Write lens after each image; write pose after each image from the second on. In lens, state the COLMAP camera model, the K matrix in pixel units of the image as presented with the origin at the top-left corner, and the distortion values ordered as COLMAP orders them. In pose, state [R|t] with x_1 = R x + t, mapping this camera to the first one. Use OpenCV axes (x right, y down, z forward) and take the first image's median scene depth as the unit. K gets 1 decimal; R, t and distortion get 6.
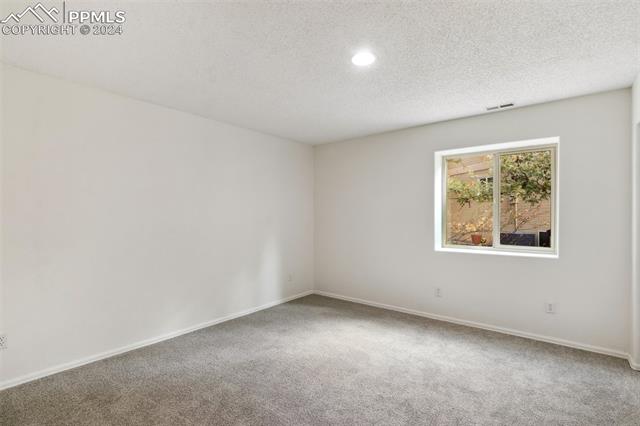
lens RADIAL K [[301.7, 0, 313.2], [0, 301.7, 211.8], [0, 0, 1]] dist [0.000804, -0.000414]
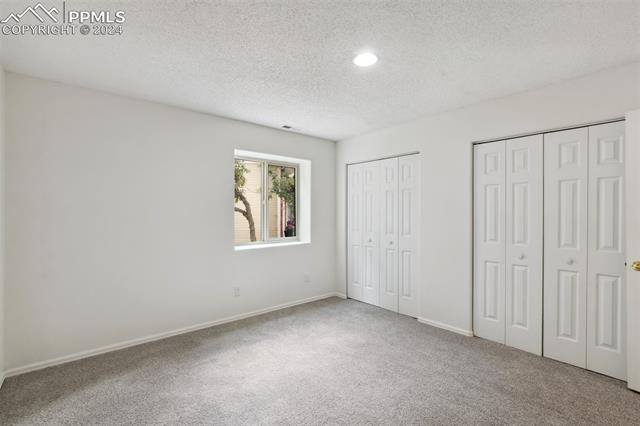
lens RADIAL K [[301.7, 0, 313.2], [0, 301.7, 211.8], [0, 0, 1]] dist [0.000804, -0.000414]
pose [[0.201178, -0.008380, 0.979519, -0.601388], [-0.010861, 0.999883, 0.010785, -0.013440], [-0.979495, -0.012808, 0.201063, 0.668402]]
